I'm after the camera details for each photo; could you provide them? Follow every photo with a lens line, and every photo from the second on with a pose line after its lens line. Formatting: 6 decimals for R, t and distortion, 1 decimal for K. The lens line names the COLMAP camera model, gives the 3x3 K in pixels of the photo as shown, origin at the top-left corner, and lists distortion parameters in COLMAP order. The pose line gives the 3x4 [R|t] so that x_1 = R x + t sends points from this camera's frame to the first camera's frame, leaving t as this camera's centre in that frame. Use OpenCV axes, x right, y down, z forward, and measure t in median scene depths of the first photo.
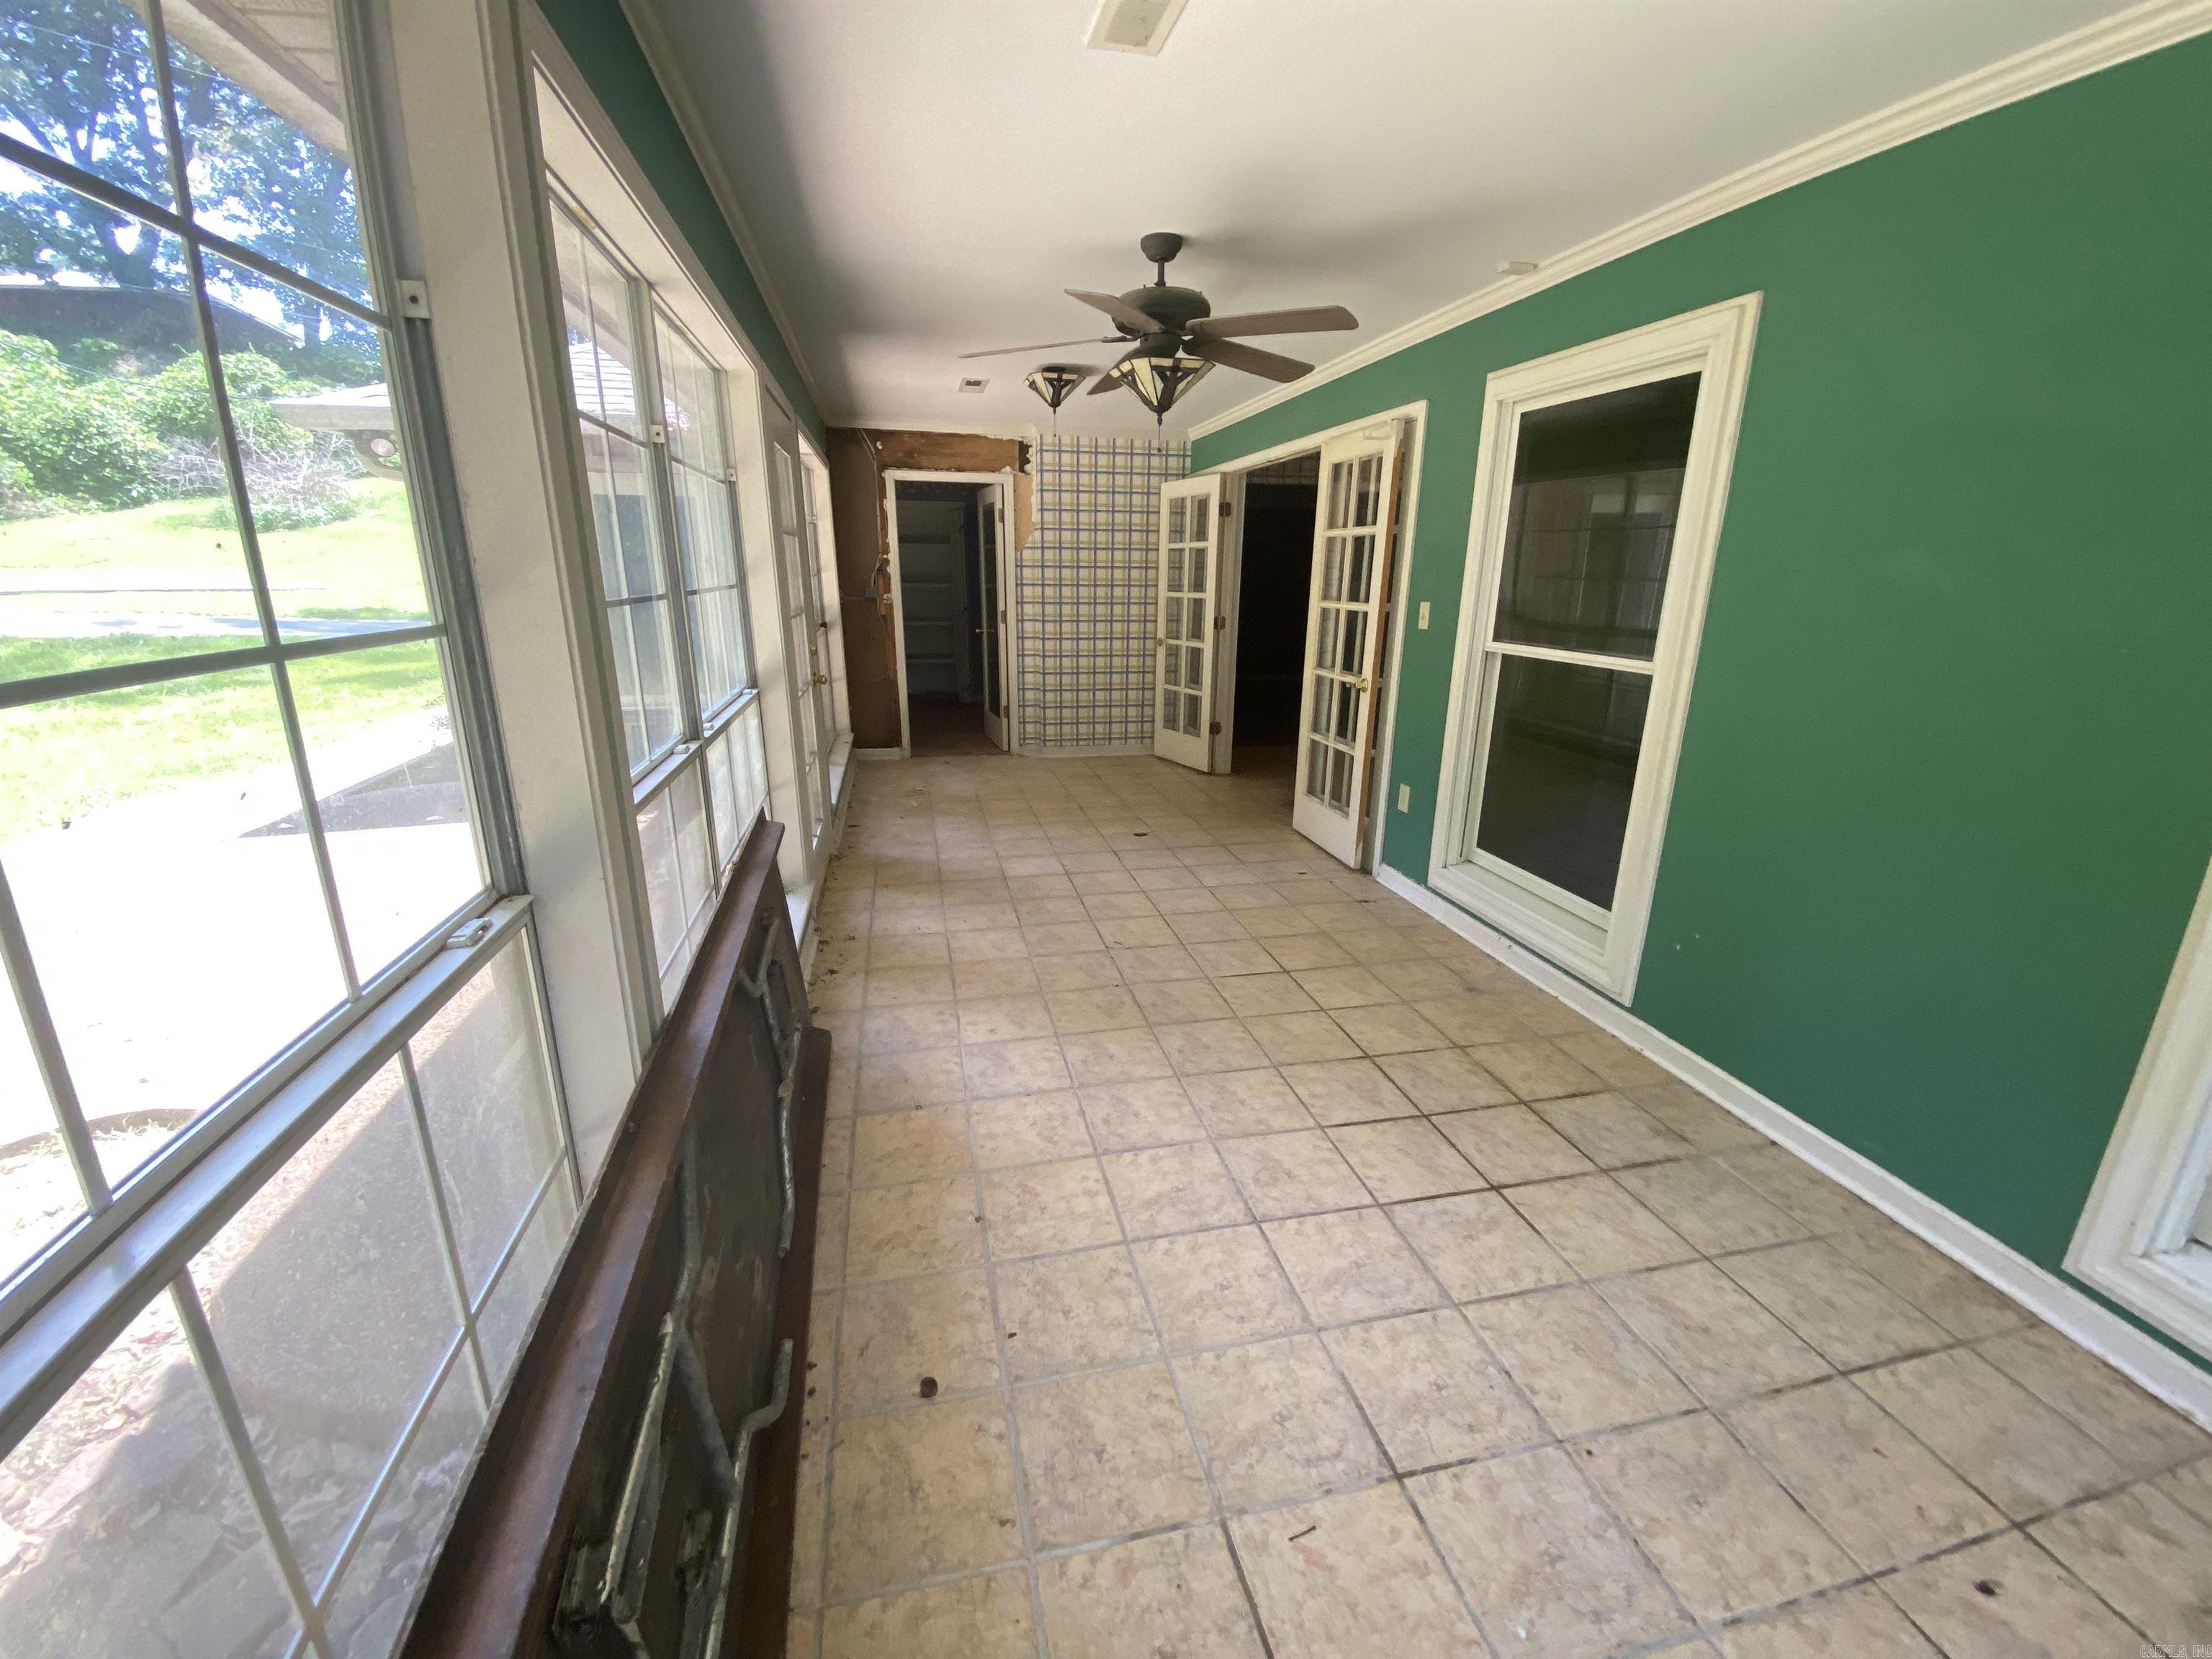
lens RADIAL K [[908.2, 0, 1103.1], [0, 908.2, 831.6], [0, 0, 1]] dist [-0.026625, -0.001563]
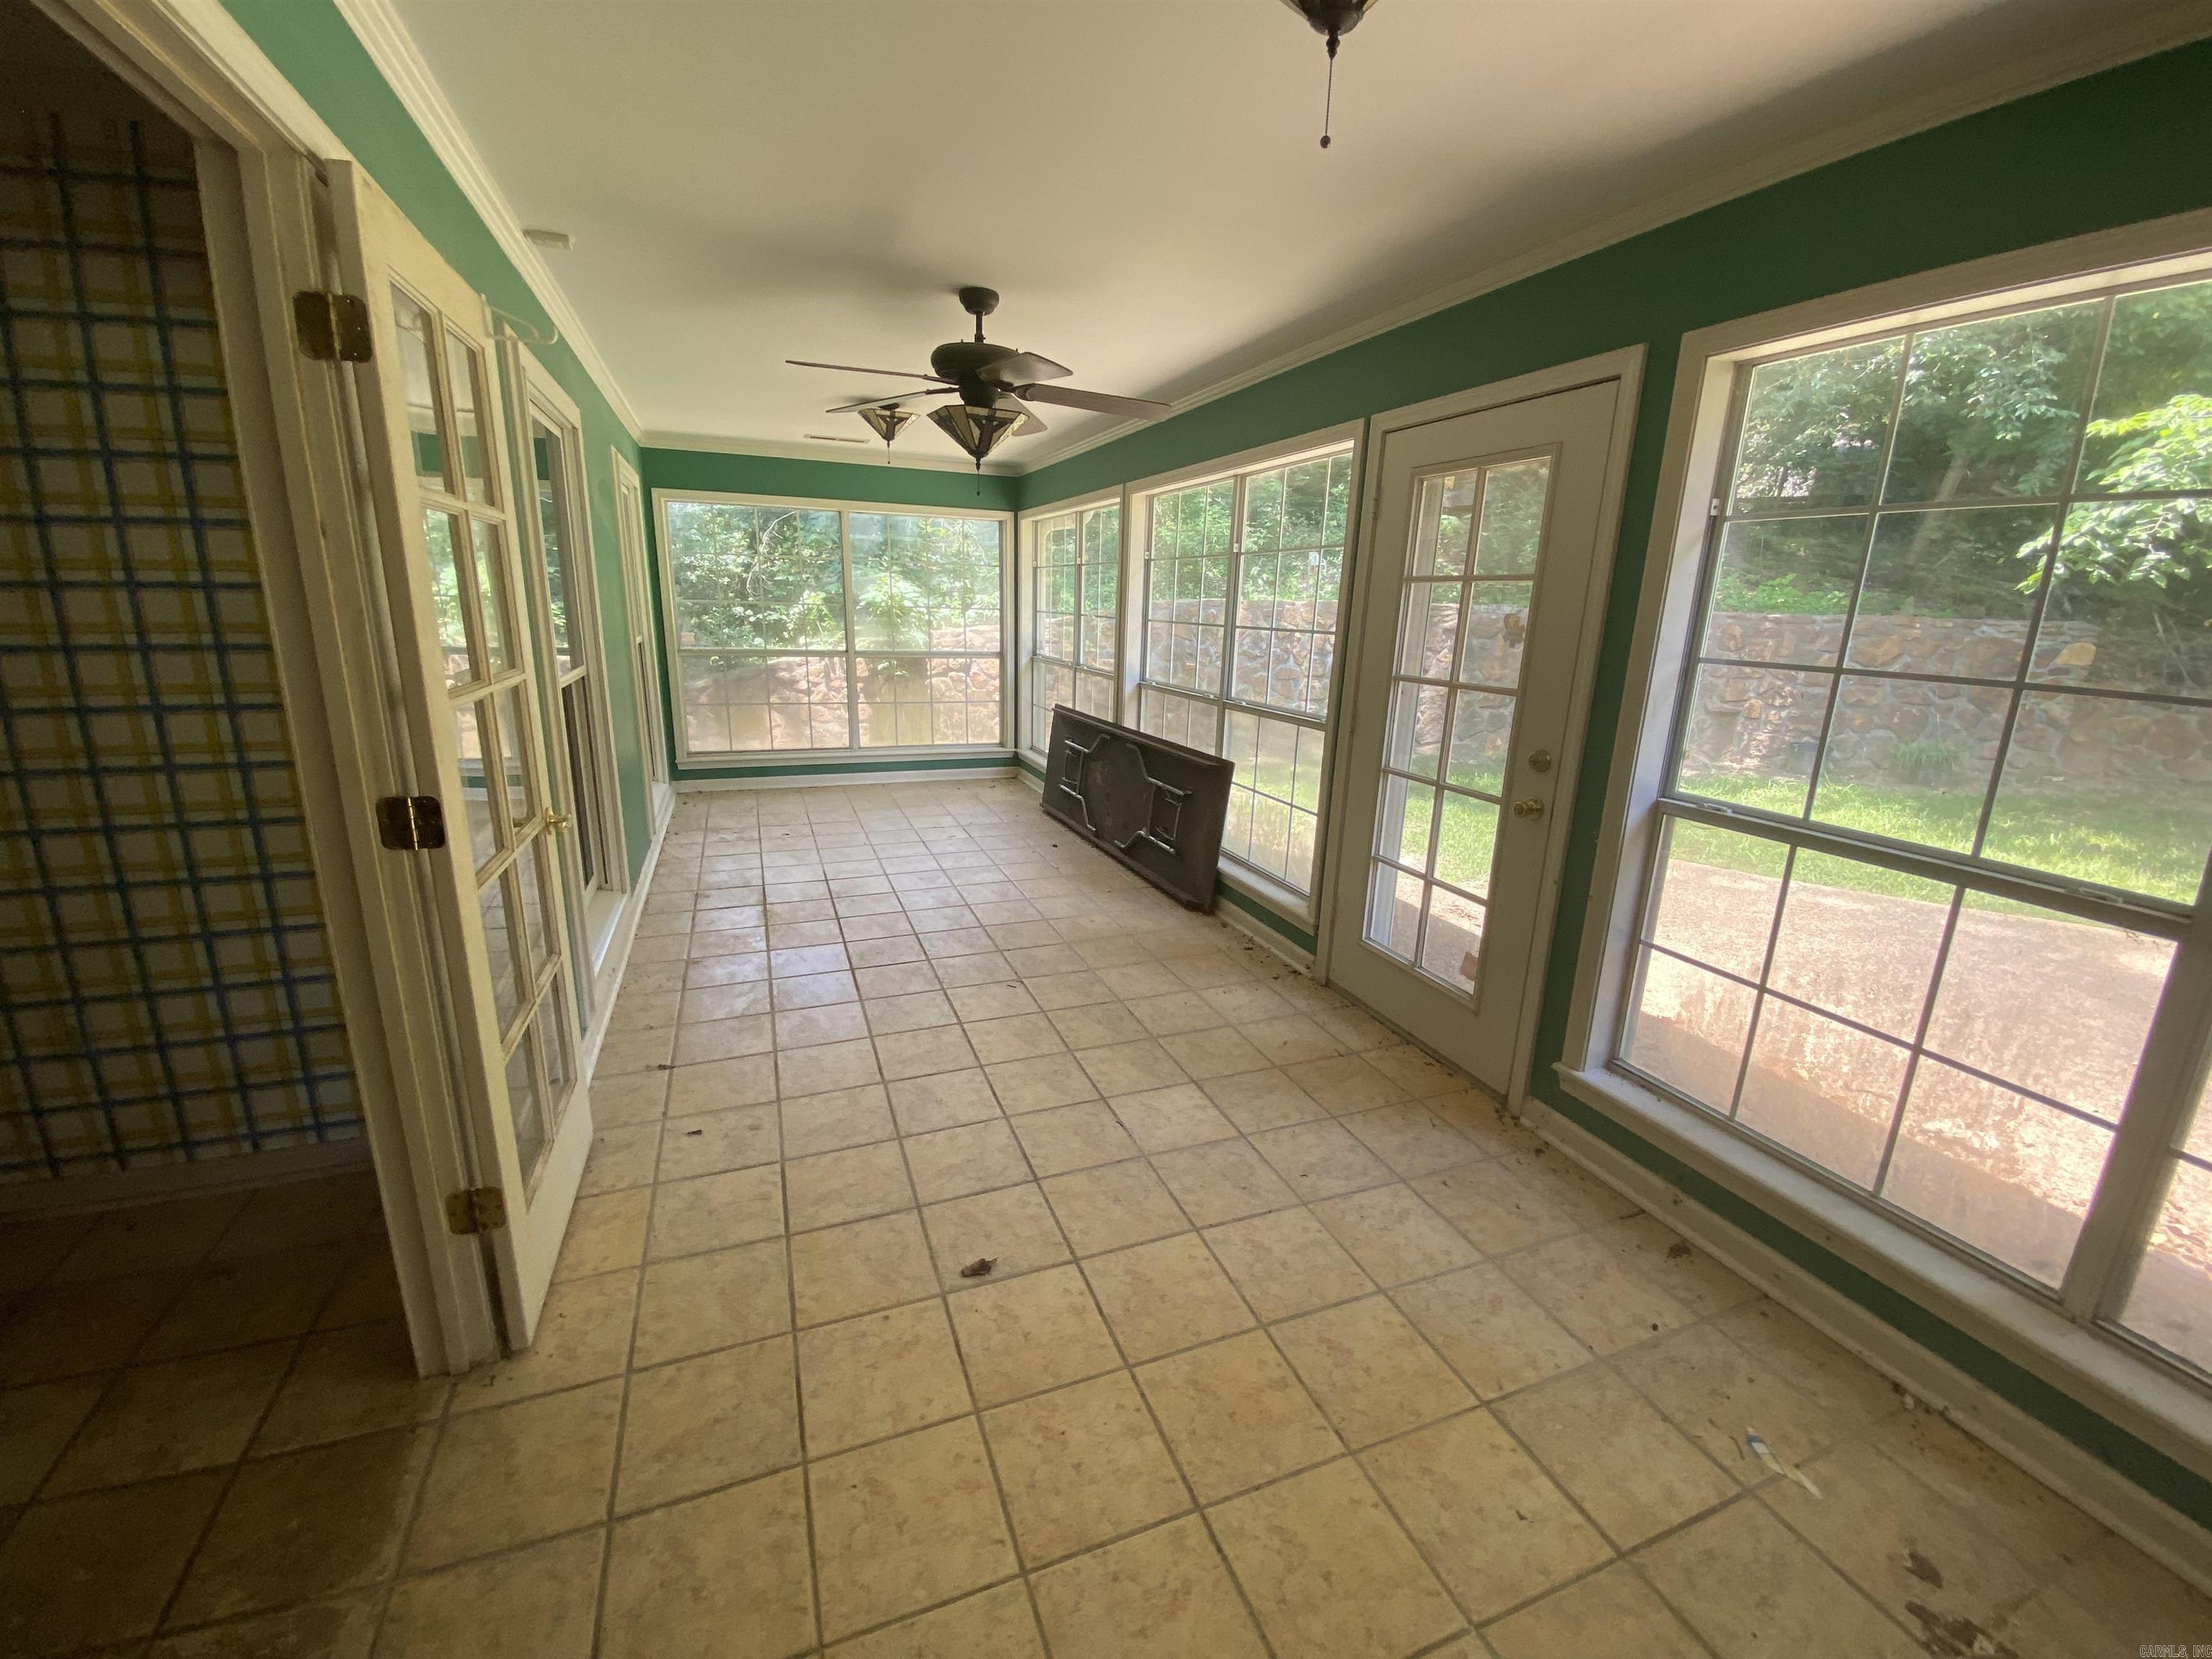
lens RADIAL K [[908.2, 0, 1101.7], [0, 908.2, 830.8], [0, 0, 1]] dist [-0.026625, -0.001563]
pose [[-0.988387, 0.006361, -0.151824, 0.064489], [-0.070926, 0.864301, 0.497950, -0.509000], [0.134389, 0.502935, -0.853812, 1.743891]]
